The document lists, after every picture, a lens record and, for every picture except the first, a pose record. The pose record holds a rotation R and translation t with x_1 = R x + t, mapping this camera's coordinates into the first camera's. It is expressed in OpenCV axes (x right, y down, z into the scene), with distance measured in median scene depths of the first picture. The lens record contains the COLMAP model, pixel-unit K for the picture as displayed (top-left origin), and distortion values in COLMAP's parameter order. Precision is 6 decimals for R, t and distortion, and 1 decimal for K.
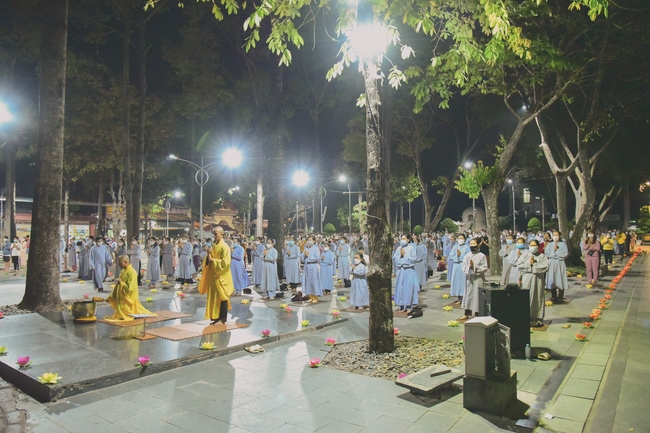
lens RADIAL K [[440.4, 0, 325.0], [0, 440.4, 216.5], [0, 0, 1]] dist [-0.128145, 0.096418]
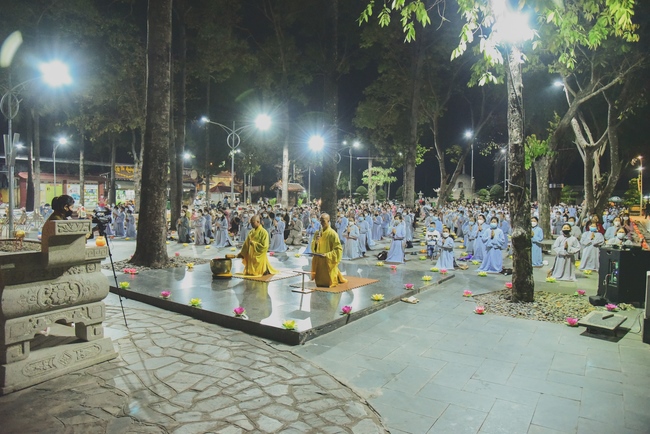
lens RADIAL K [[426.7, 0, 325.0], [0, 426.7, 217.0], [0, 0, 1]] dist [-0.119765, 0.083730]
pose [[0.998944, 0.017356, 0.042546, -0.280064], [-0.020979, 0.996053, 0.086248, -0.001763], [-0.040881, -0.087050, 0.995365, -0.049219]]
